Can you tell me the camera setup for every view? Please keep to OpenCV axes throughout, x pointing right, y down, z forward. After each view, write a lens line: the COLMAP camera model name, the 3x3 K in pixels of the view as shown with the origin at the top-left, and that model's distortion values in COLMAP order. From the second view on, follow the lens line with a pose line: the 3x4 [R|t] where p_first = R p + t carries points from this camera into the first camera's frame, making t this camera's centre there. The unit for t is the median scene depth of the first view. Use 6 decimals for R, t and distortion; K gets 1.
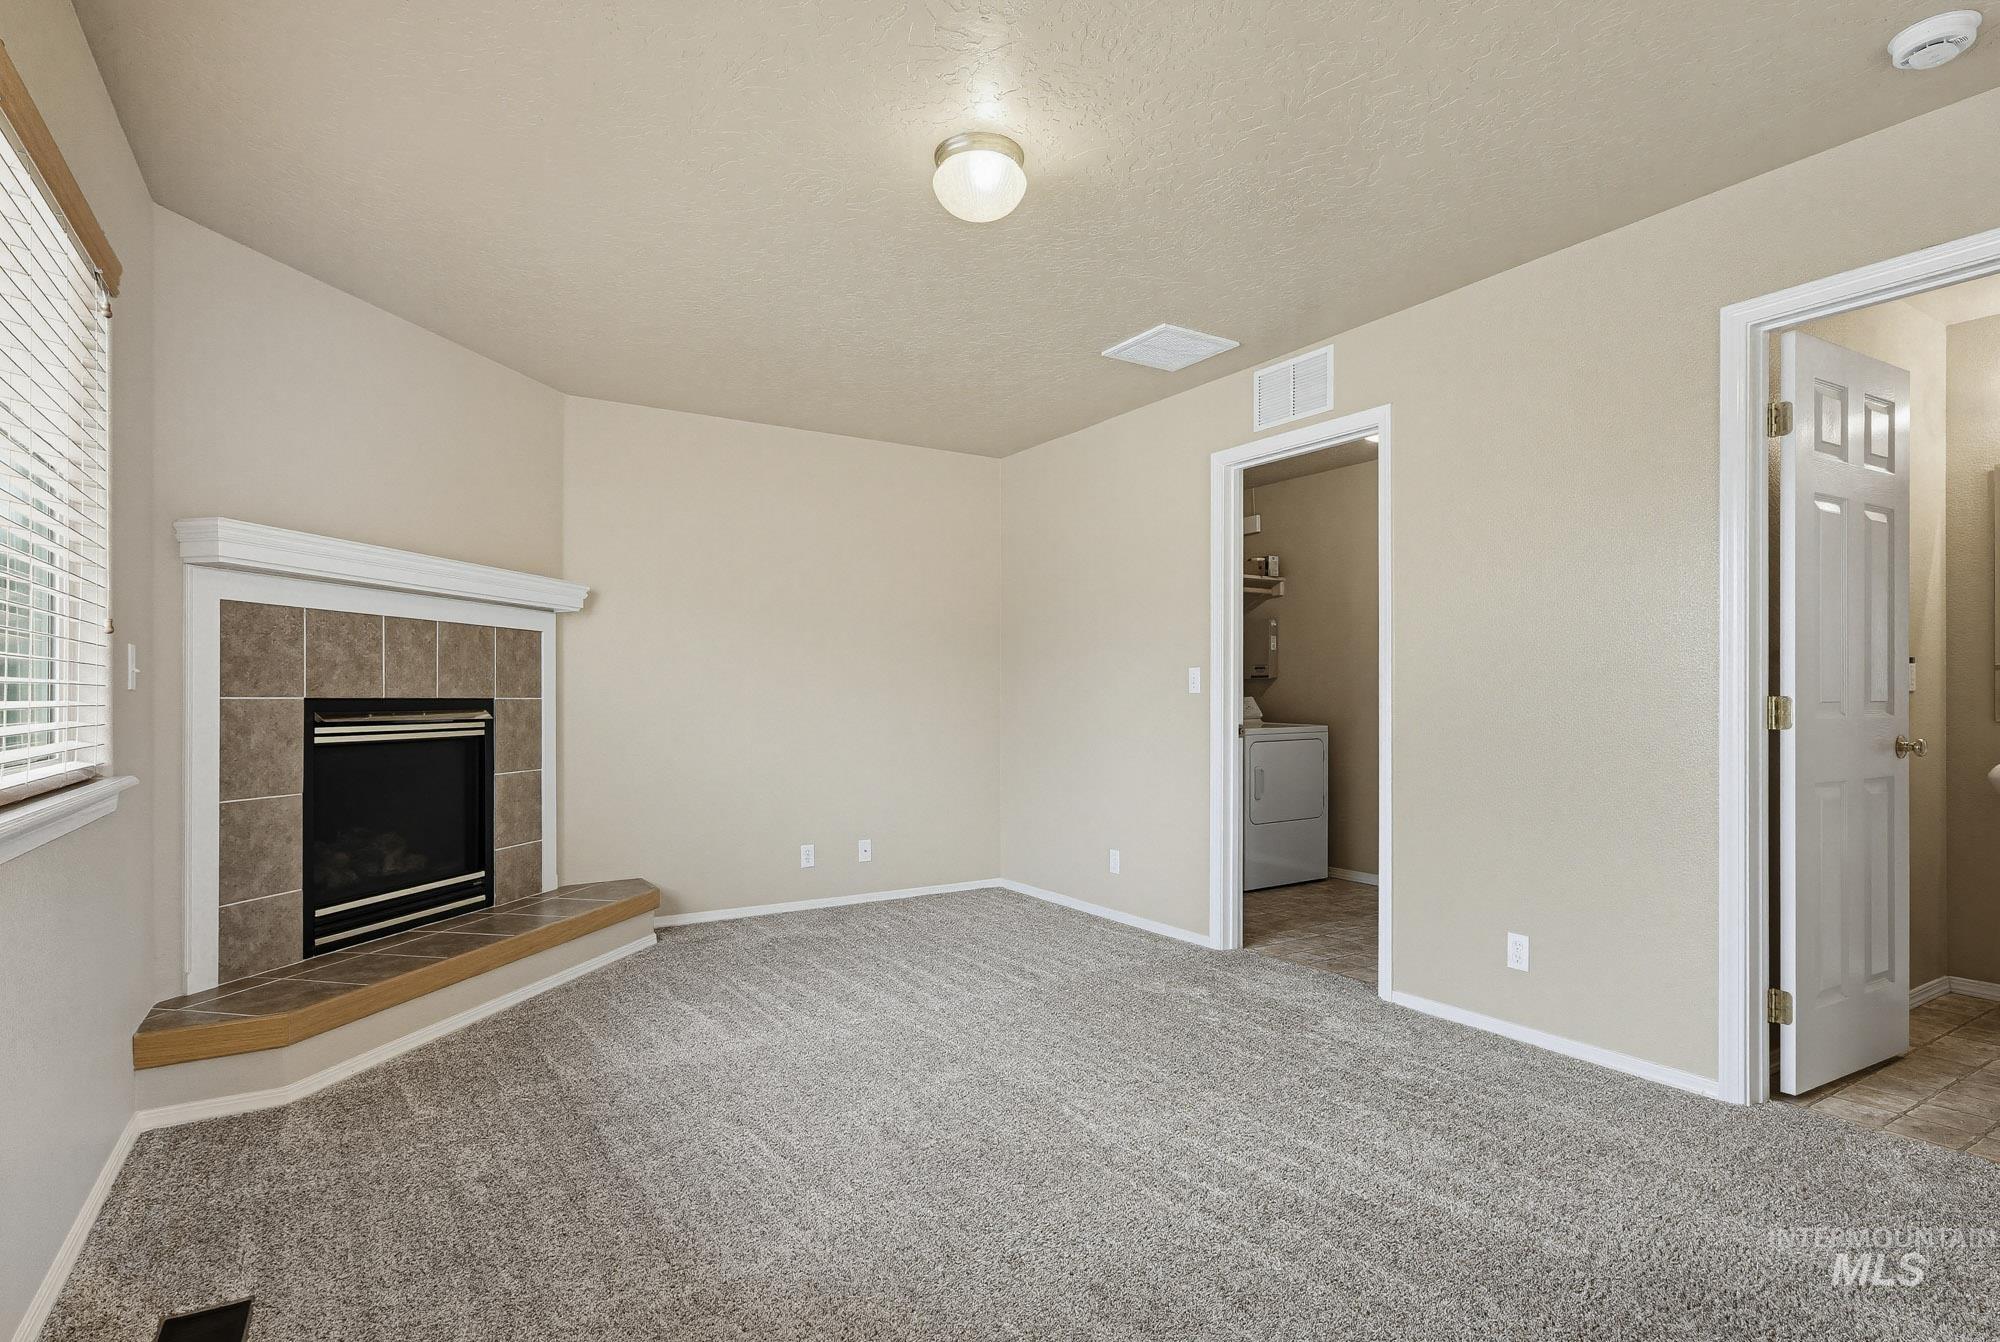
lens RADIAL K [[1004.6, 0, 1046.8], [0, 1004.6, 701.0], [0, 0, 1]] dist [0.000744, 0.001868]
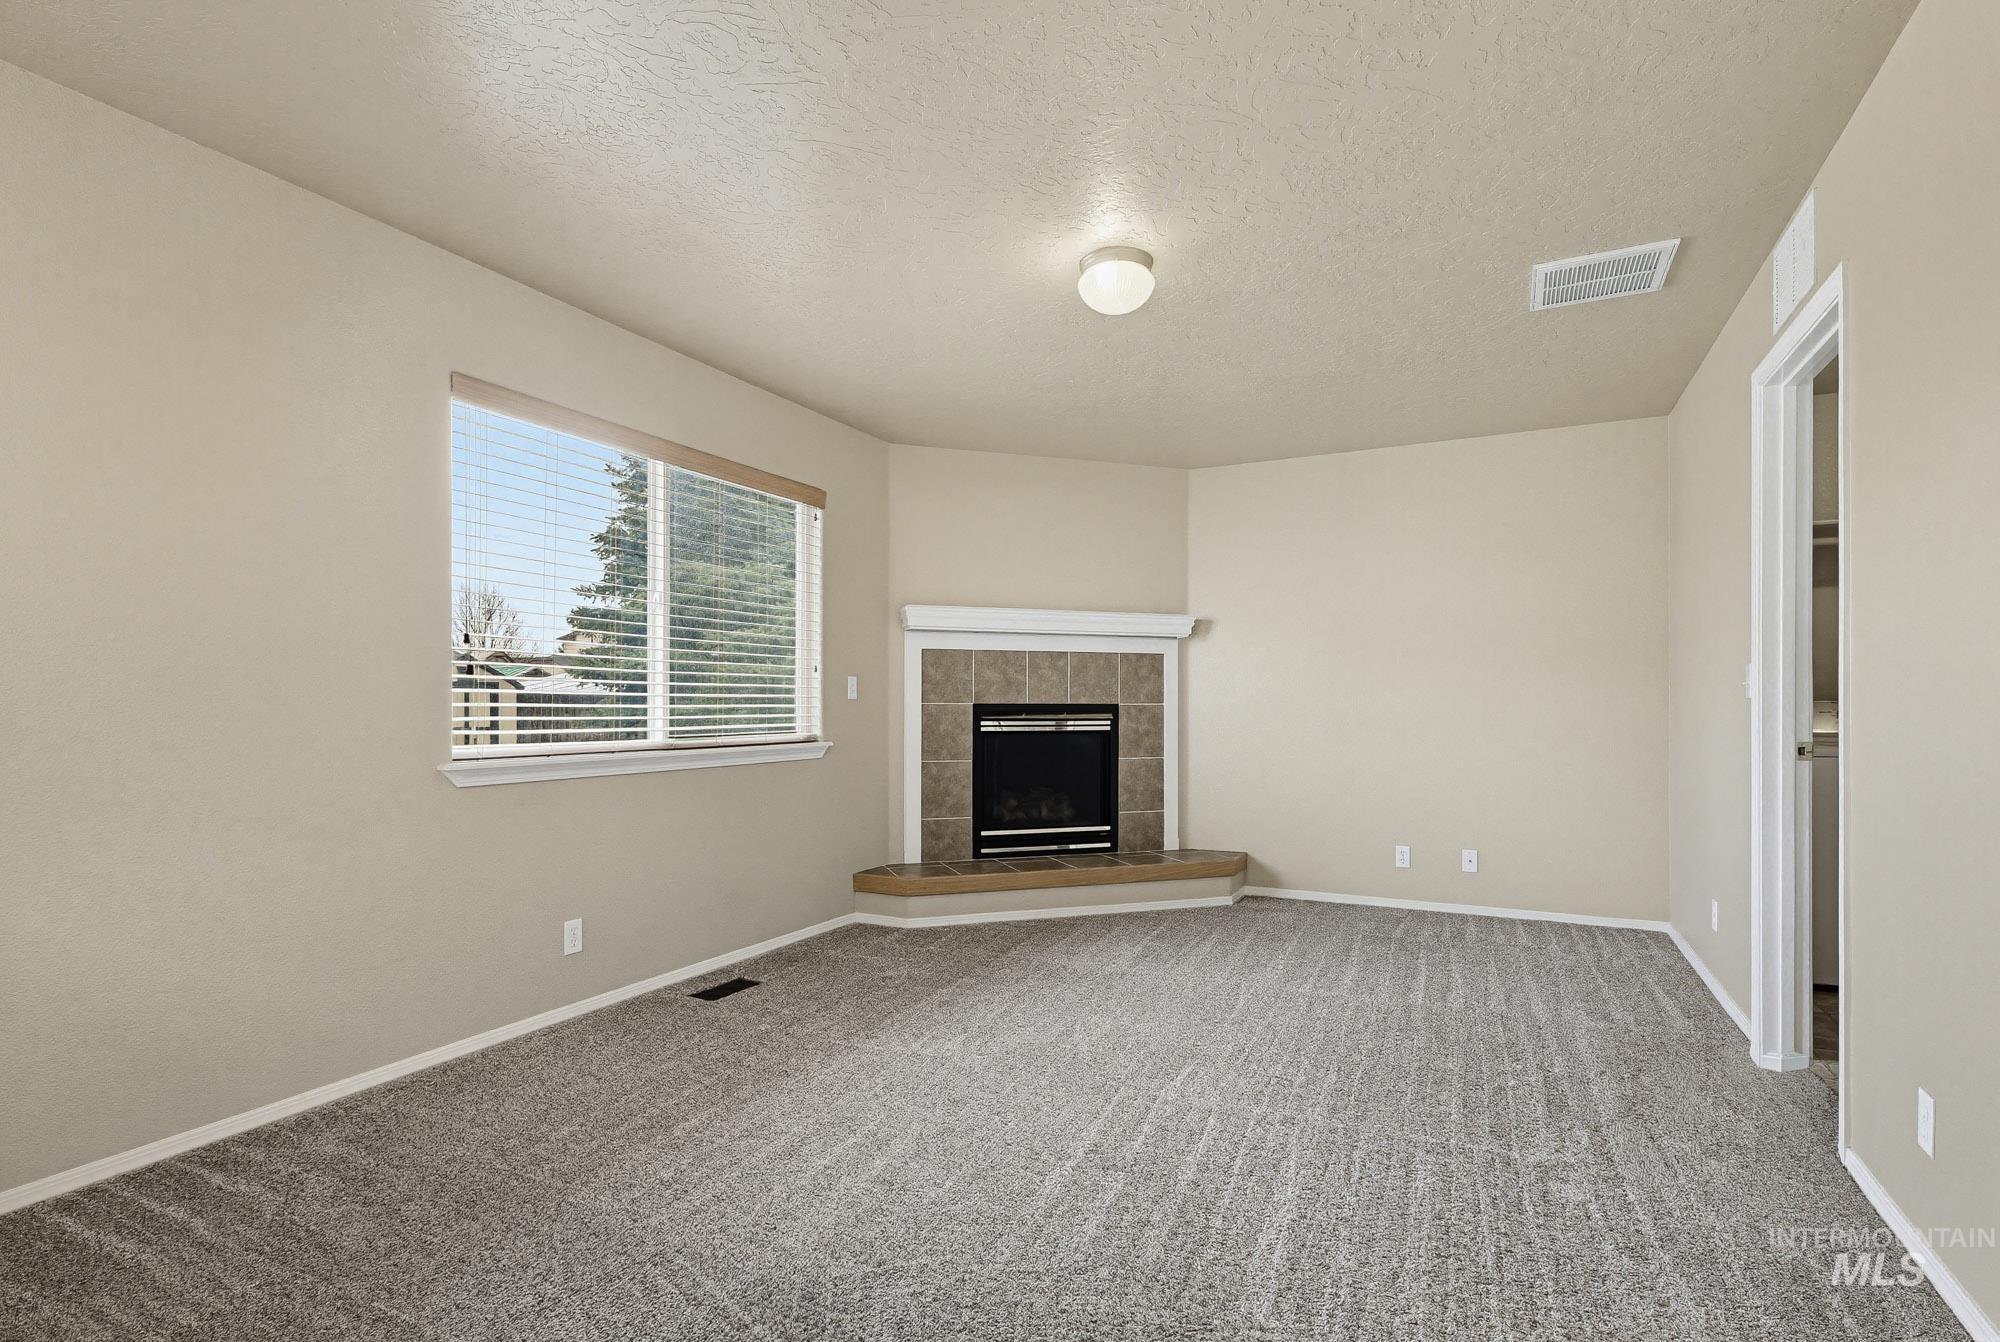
lens RADIAL K [[998.1, 0, 1016.9], [0, 998.1, 700.6], [0, 0, 1]] dist [-0.004242, -0.000844]
pose [[0.498333, -0.002685, -0.866982, 0.665809], [-0.003906, 0.999978, -0.005342, 0.000679], [0.866977, 0.006049, 0.498311, 0.206656]]
